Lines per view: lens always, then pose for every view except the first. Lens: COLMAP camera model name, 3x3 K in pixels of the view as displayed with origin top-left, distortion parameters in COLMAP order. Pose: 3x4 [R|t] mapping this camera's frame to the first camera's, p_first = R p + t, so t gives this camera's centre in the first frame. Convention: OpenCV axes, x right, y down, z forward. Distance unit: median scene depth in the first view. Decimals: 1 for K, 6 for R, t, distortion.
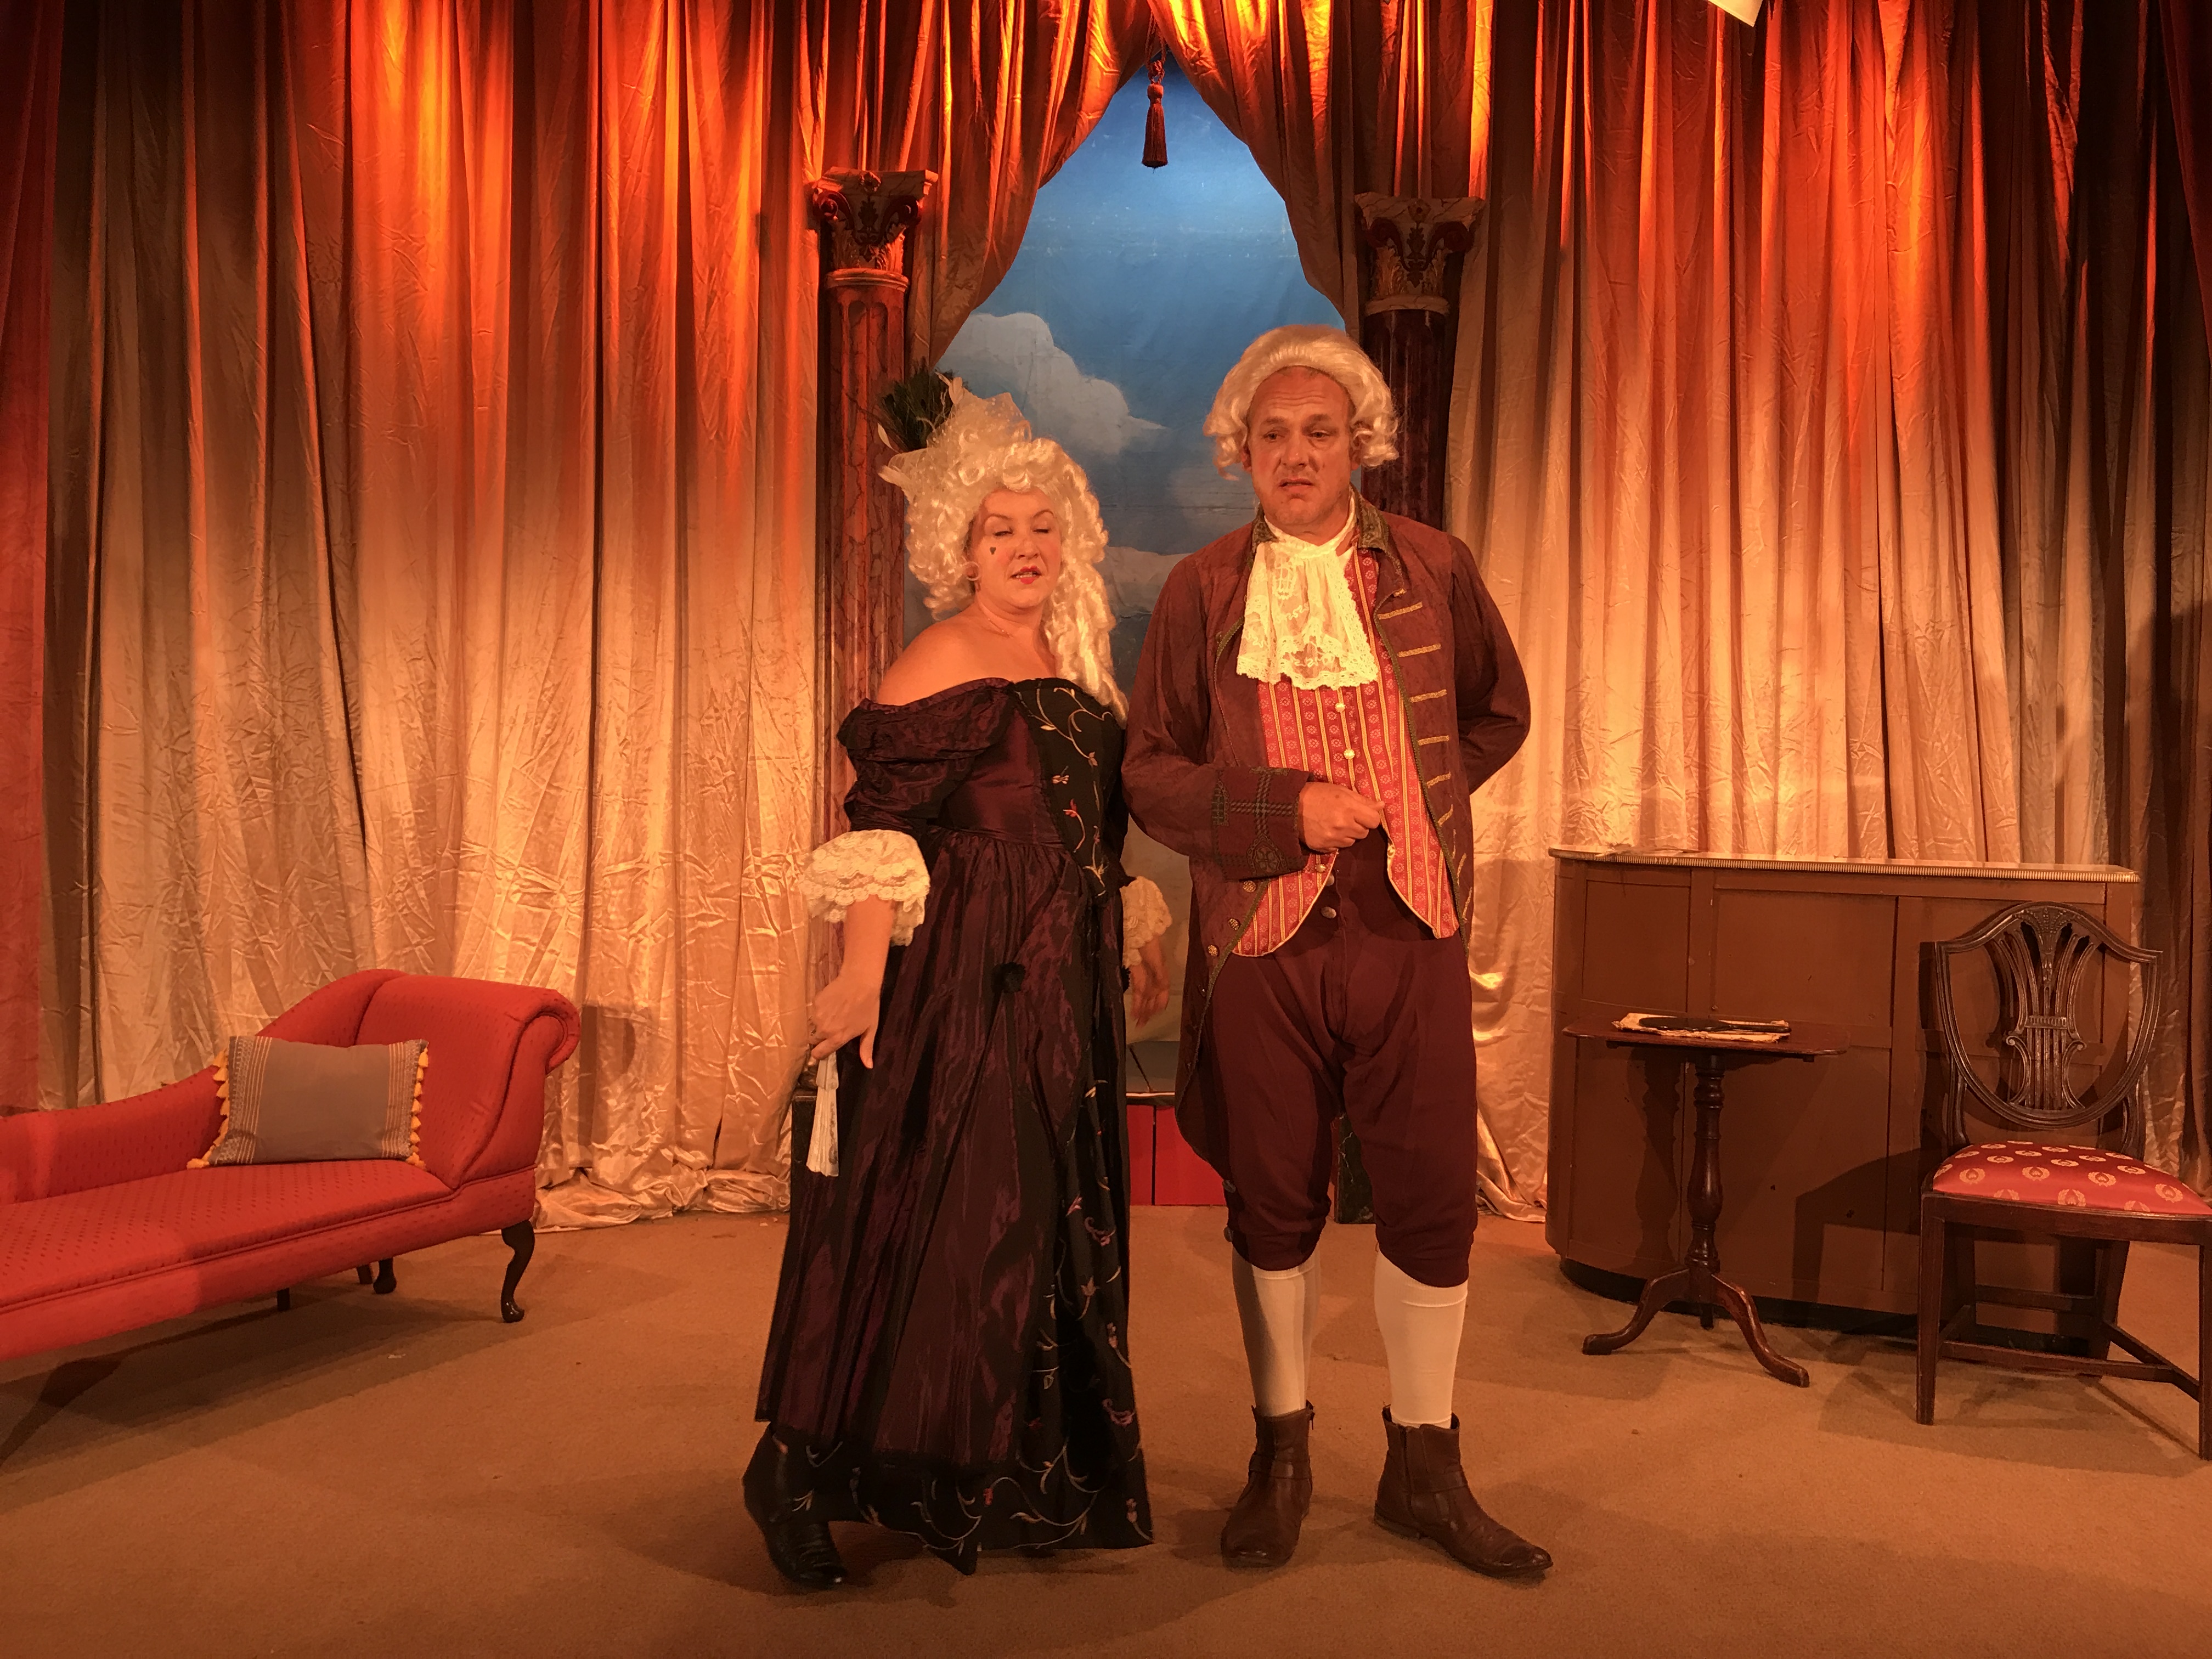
lens RADIAL K [[1806.7, 0, 1107.5], [0, 1806.7, 828.0], [0, 0, 1]] dist [0.018814, -0.020665]
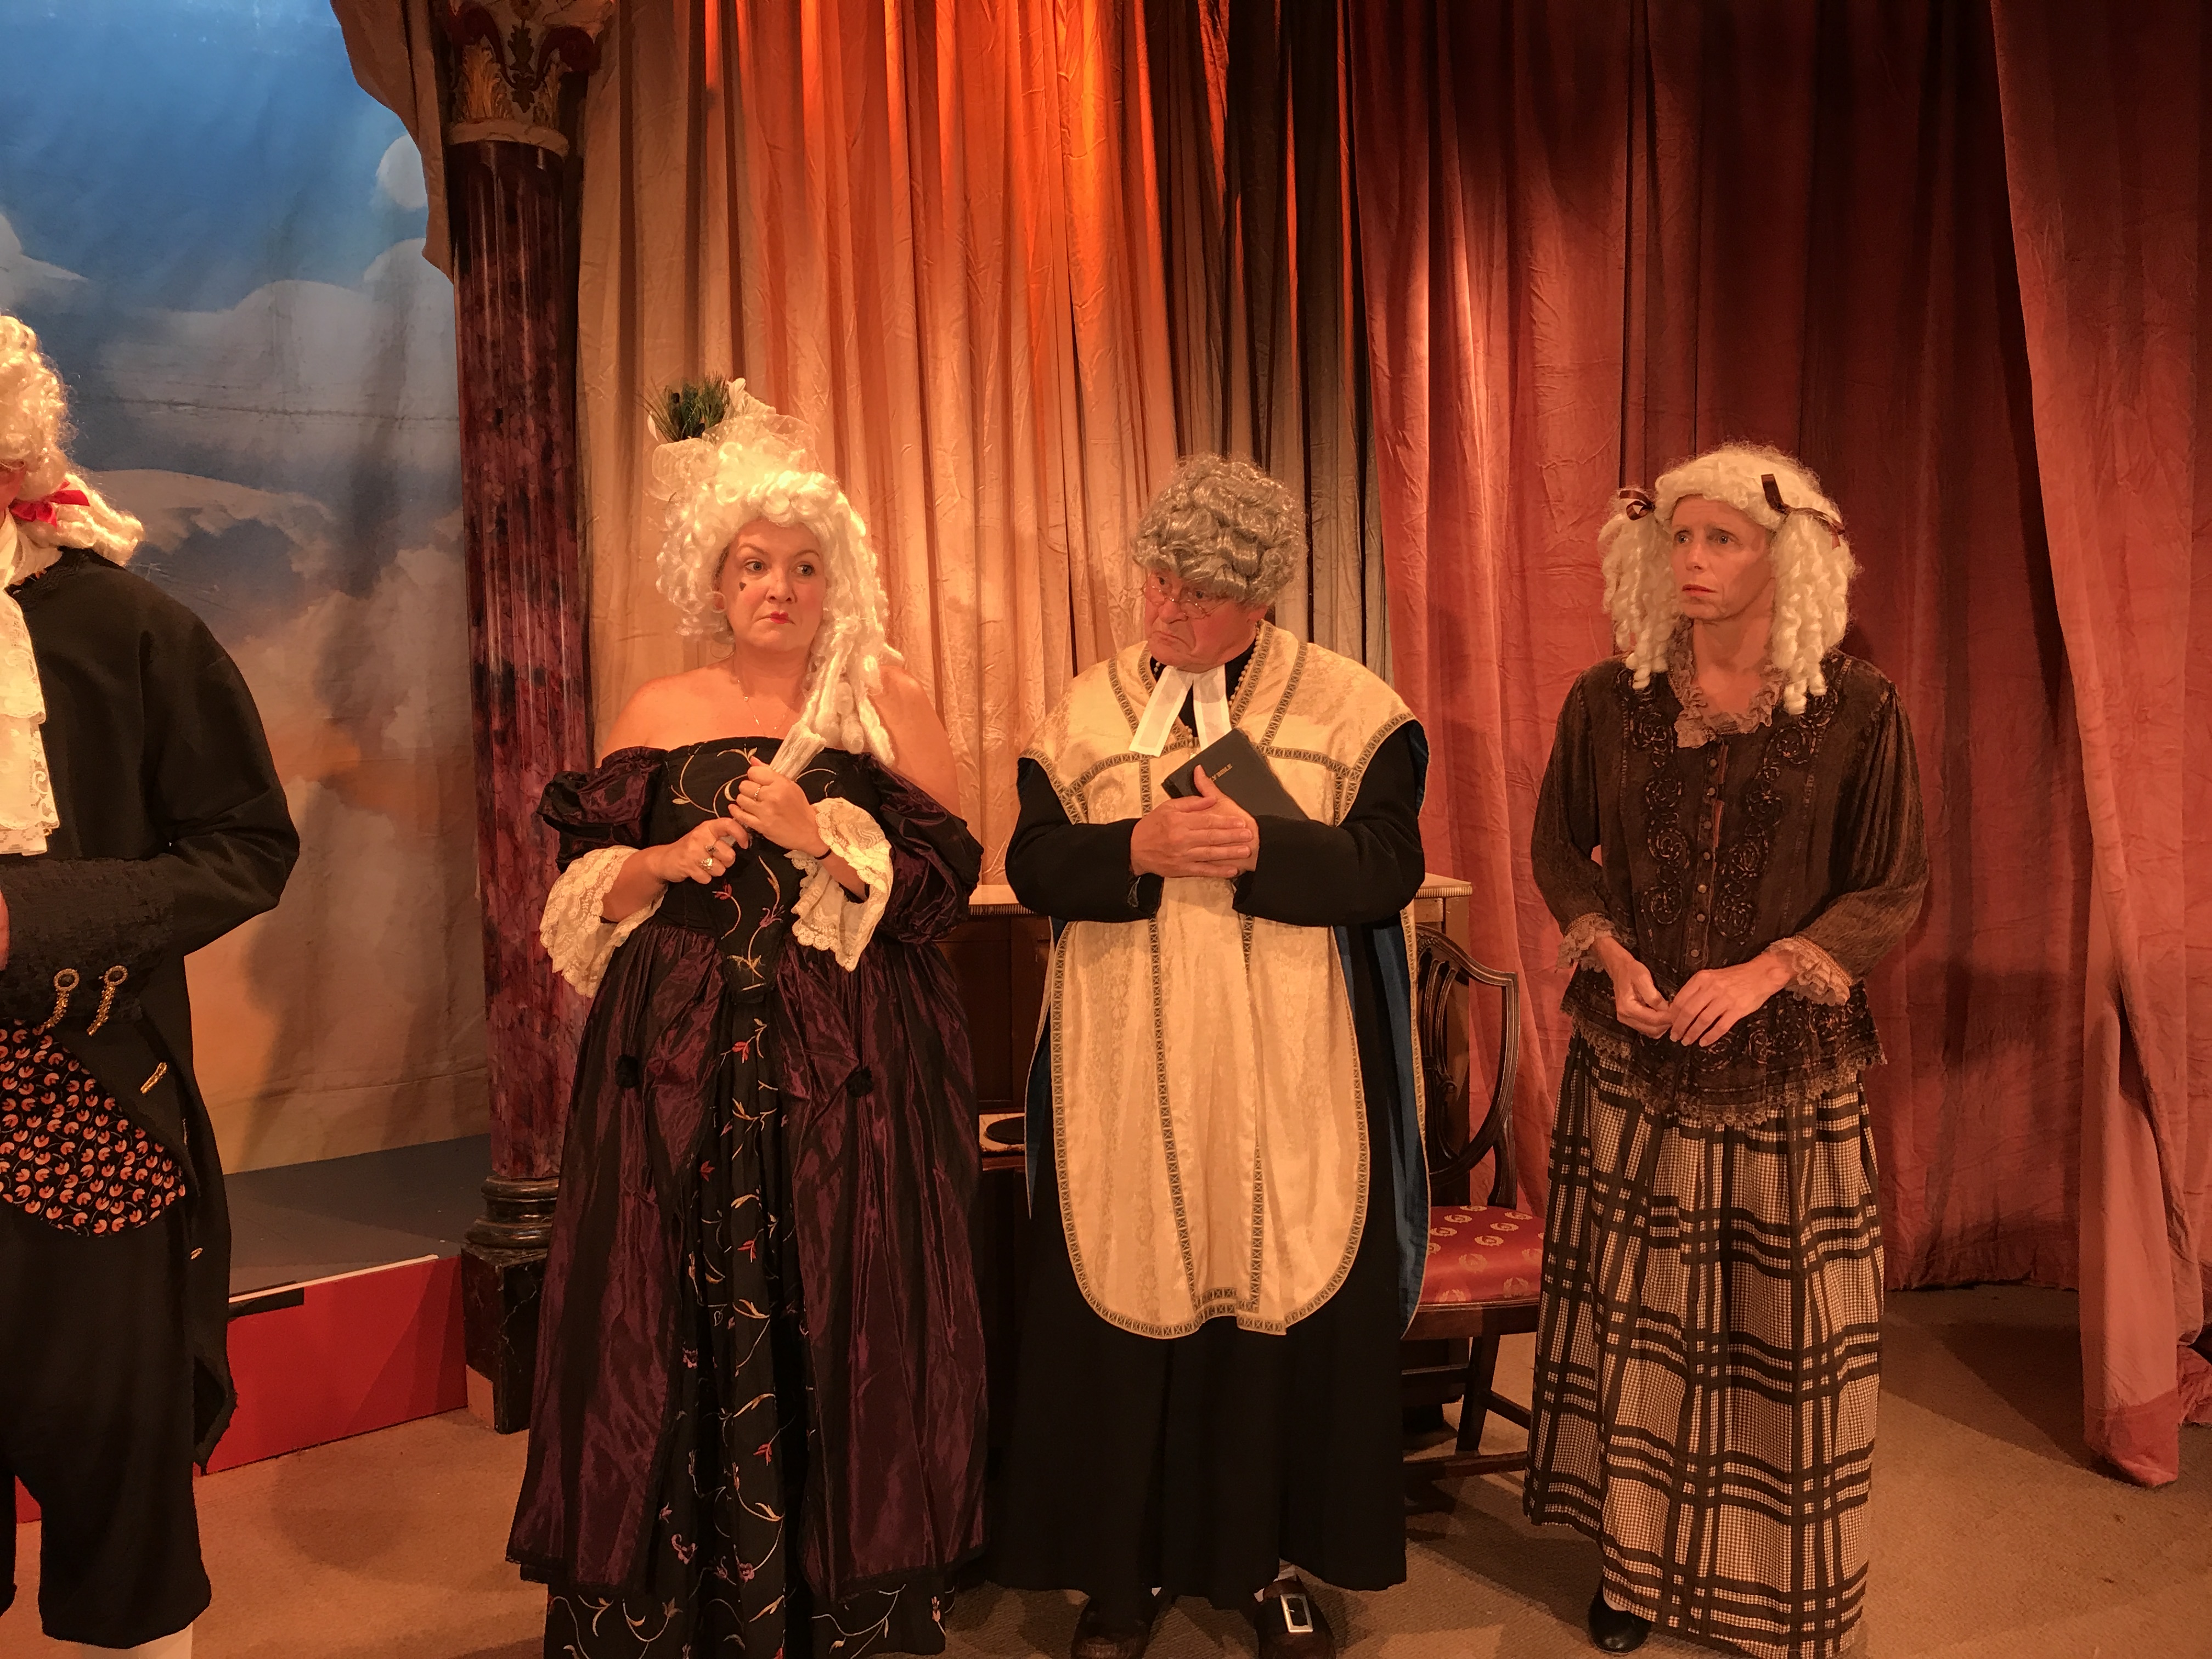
lens RADIAL K [[1806.7, 0, 1105.7], [0, 1806.7, 814.3], [0, 0, 1]] dist [0.018814, -0.020665]
pose [[0.818078, -0.068698, 0.570989, -0.069334], [0.048326, 0.997540, 0.050779, -0.049614], [-0.573073, -0.013948, 0.819385, 0.286127]]
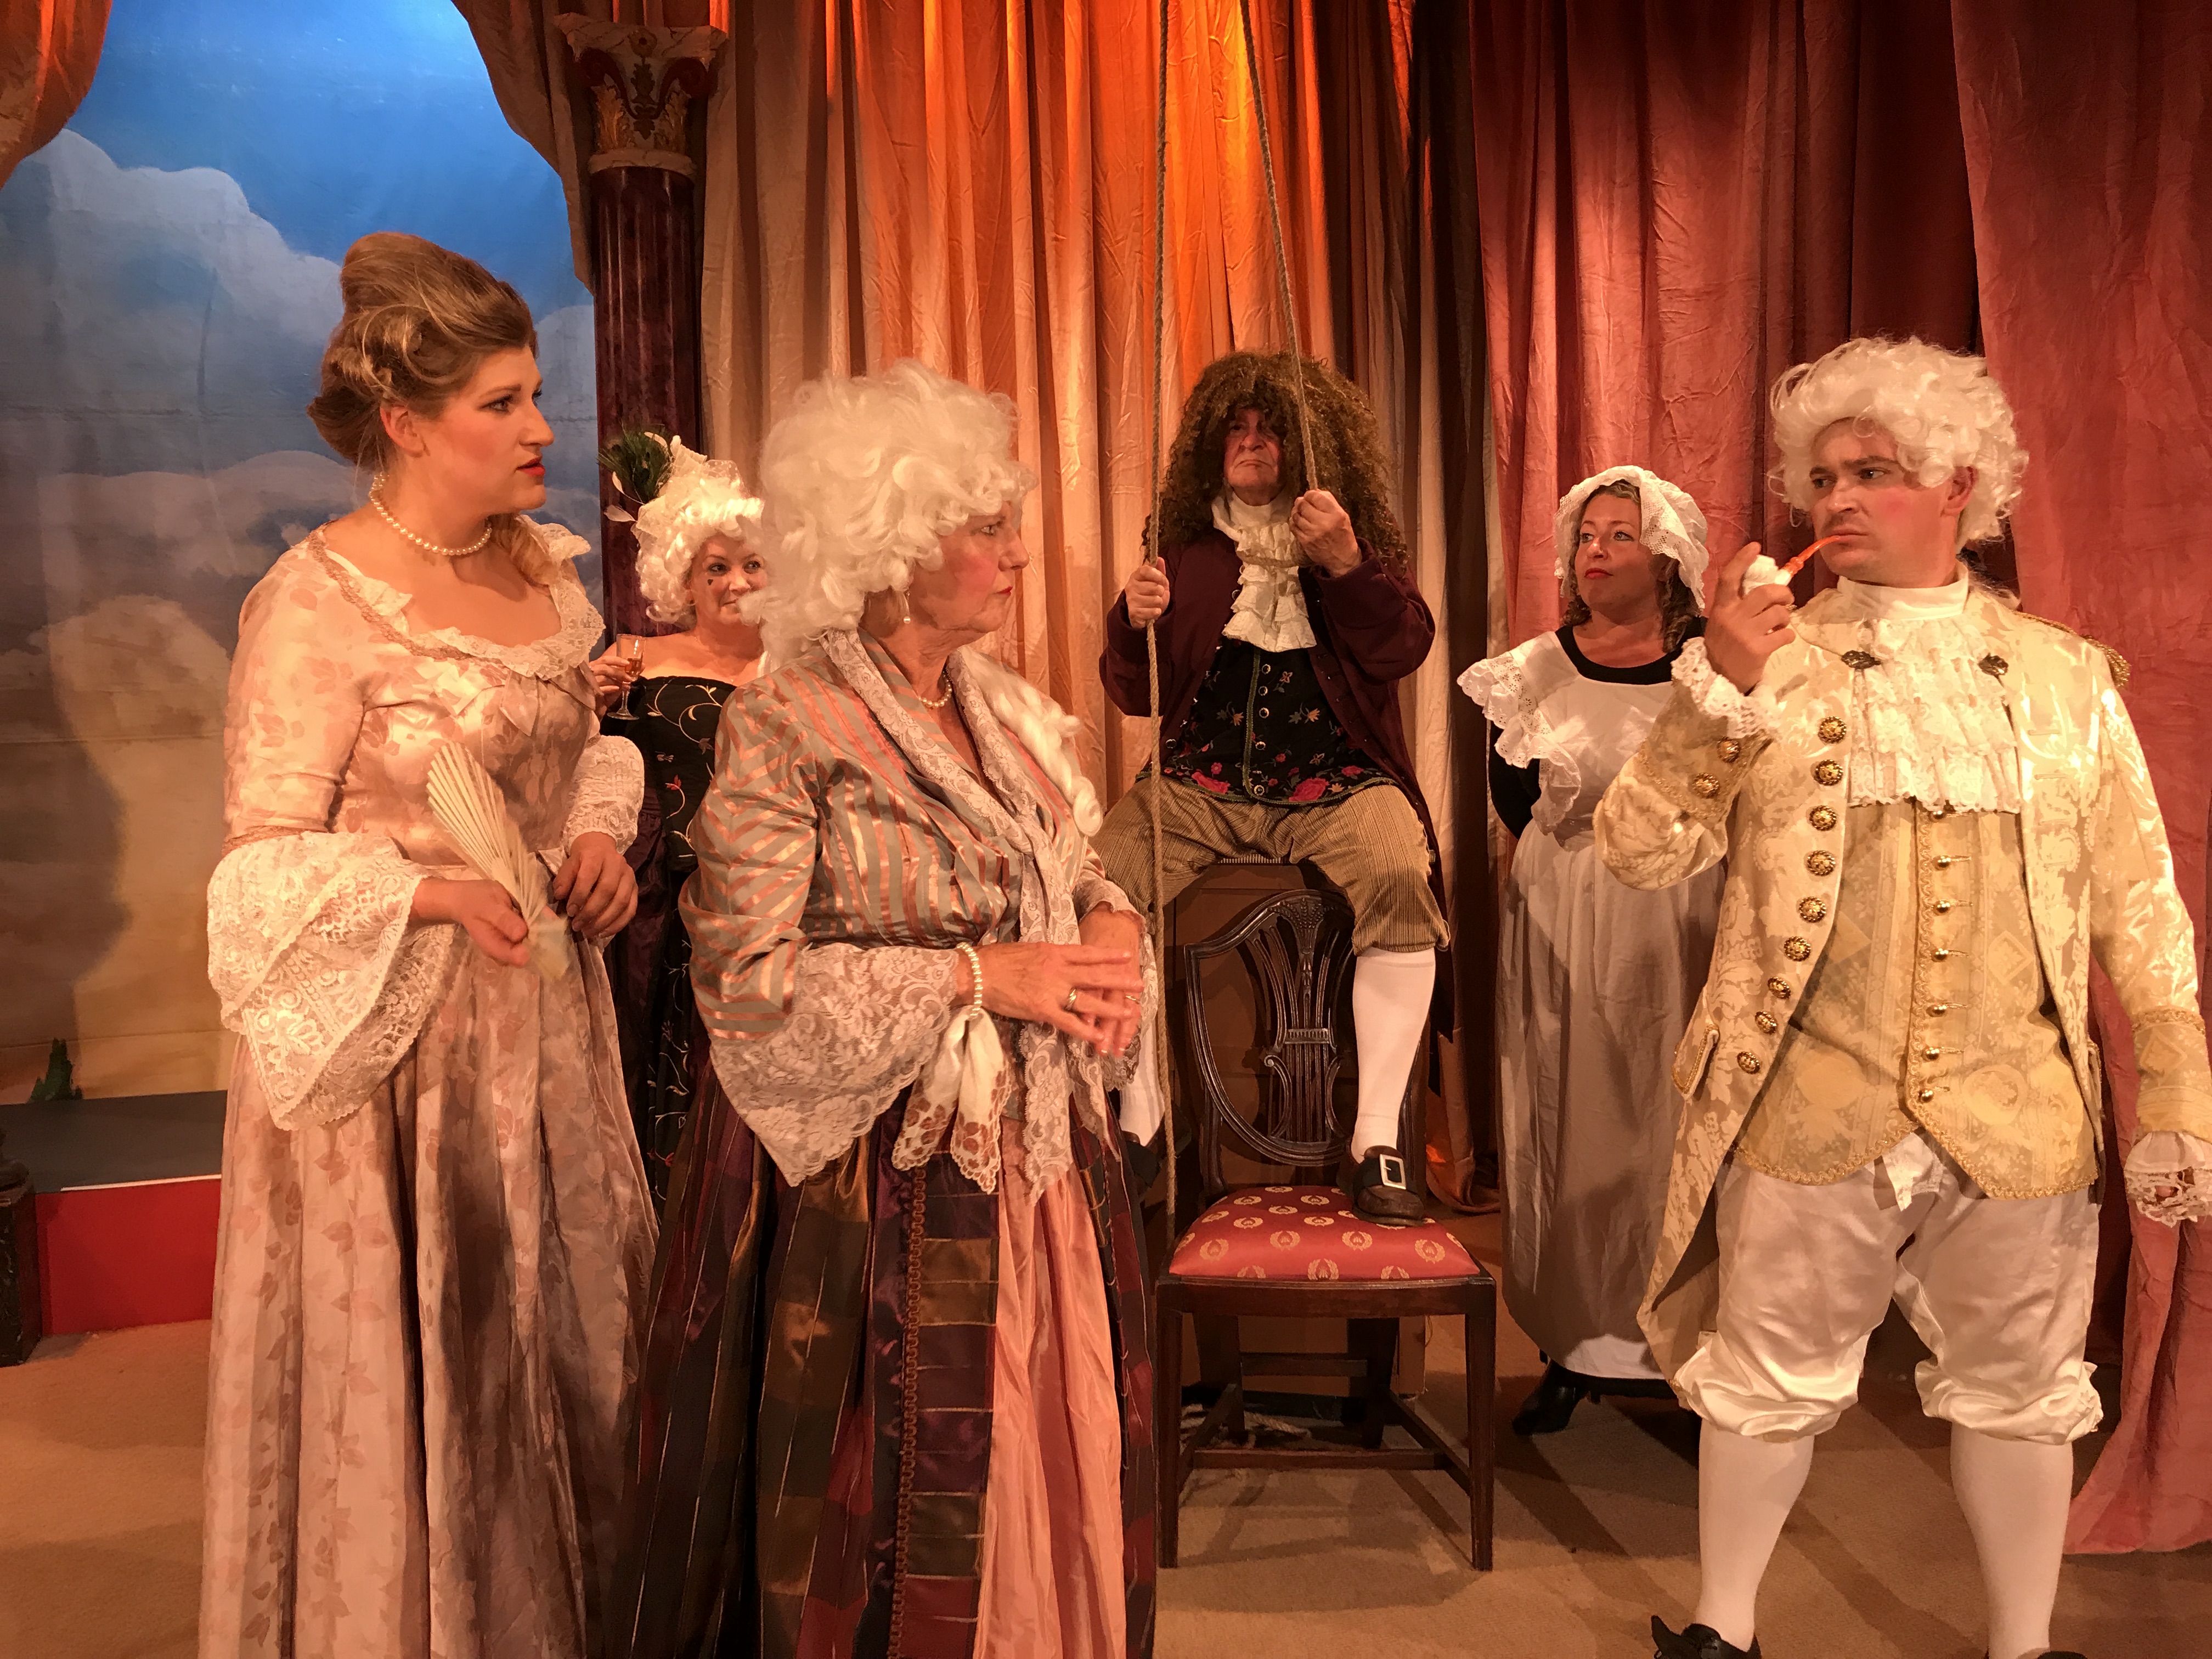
lens RADIAL K [[1806.7, 0, 1129.9], [0, 1806.7, 818.3], [0, 0, 1]] dist [0.018814, -0.020665]
pose [[0.972850, -0.048768, 0.226238, 0.184923], [0.040919, 0.998391, 0.039258, -0.020885], [-0.227788, -0.028934, 0.973281, 0.161555]]
